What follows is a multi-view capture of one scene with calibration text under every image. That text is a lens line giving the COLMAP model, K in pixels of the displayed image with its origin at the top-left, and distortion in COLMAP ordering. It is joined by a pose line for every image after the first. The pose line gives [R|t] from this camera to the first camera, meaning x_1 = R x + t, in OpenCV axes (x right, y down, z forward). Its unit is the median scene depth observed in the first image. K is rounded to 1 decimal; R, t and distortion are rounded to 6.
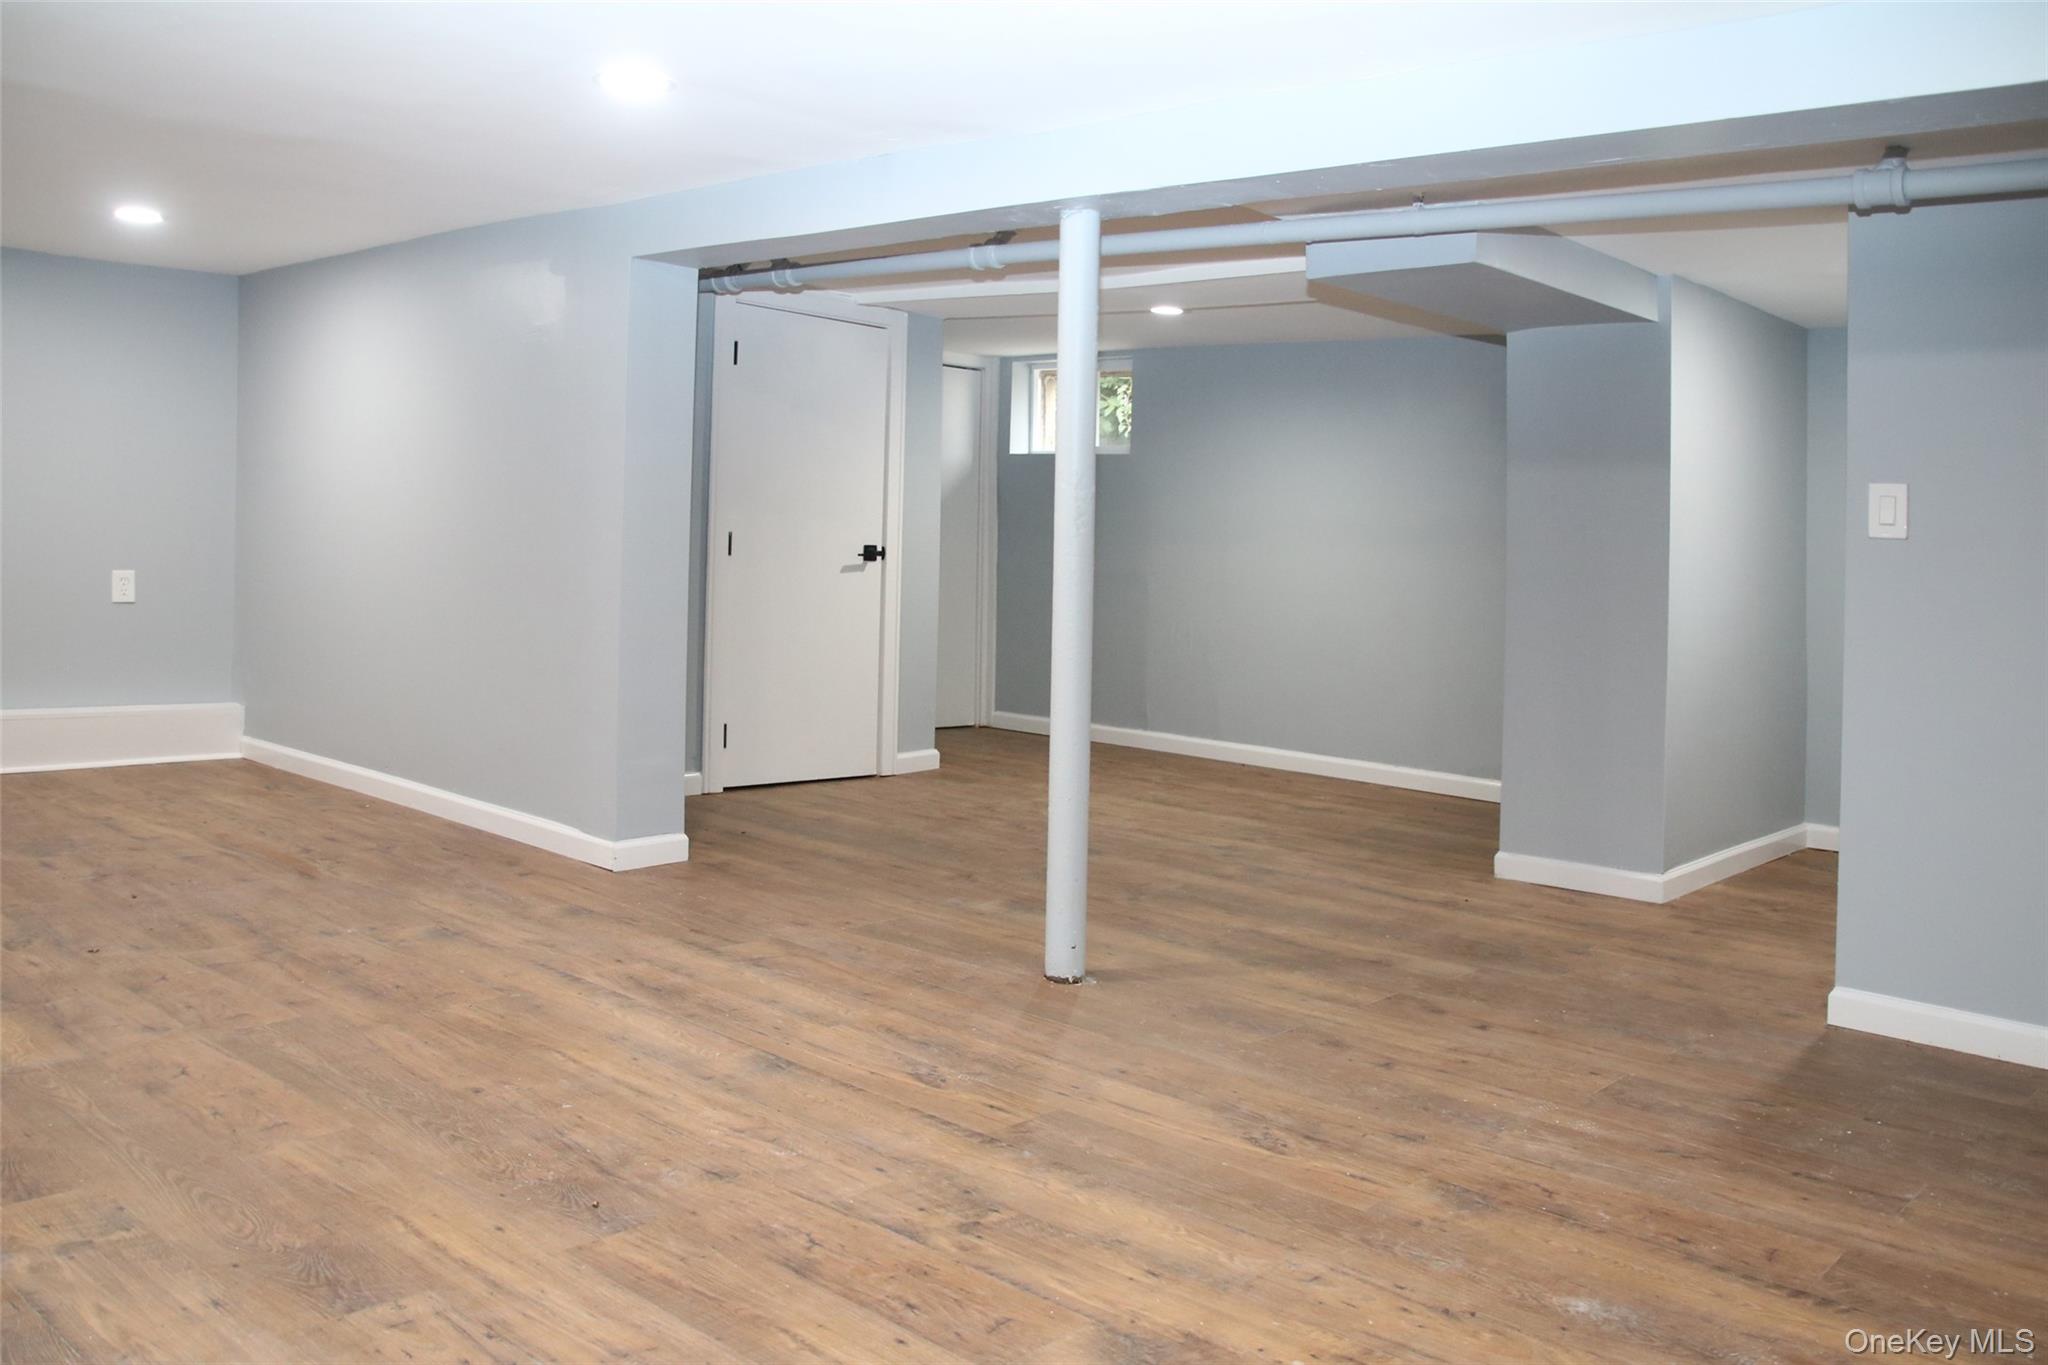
lens RADIAL K [[1640.0, 0, 979.1], [0, 1640.0, 738.0], [0, 0, 1]] dist [-0.089636, 0.058414]
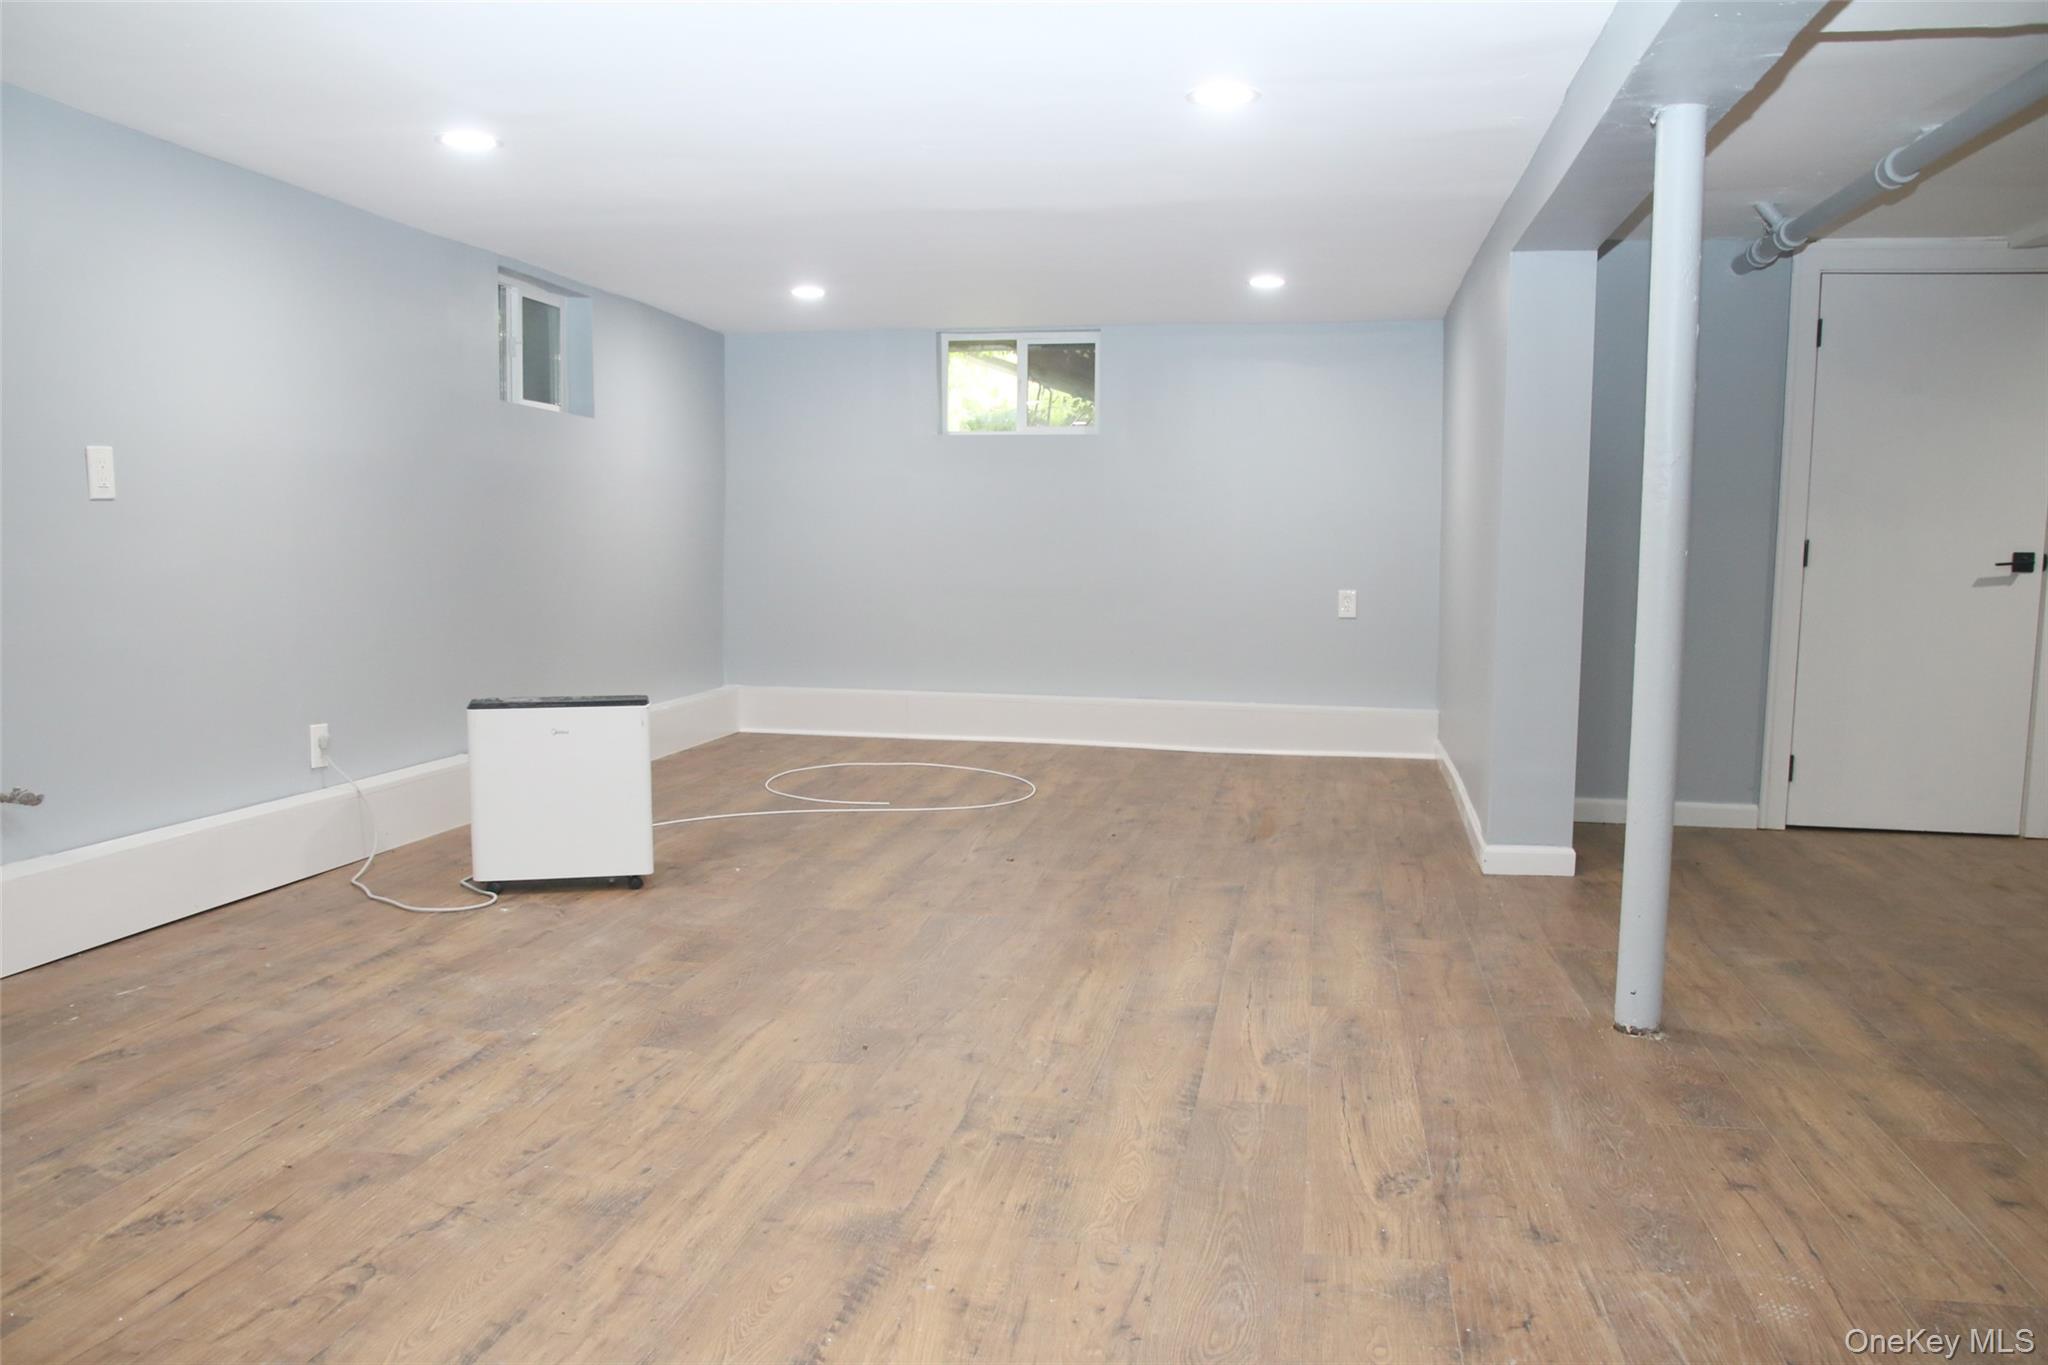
lens RADIAL K [[1640.0, 0, 979.1], [0, 1640.0, 738.0], [0, 0, 1]] dist [-0.089636, 0.058414]
pose [[0.522758, 0.060631, -0.850322, 0.814683], [-0.087593, 0.996008, 0.017169, 0.014430], [0.847969, 0.065507, 0.525982, 0.350578]]
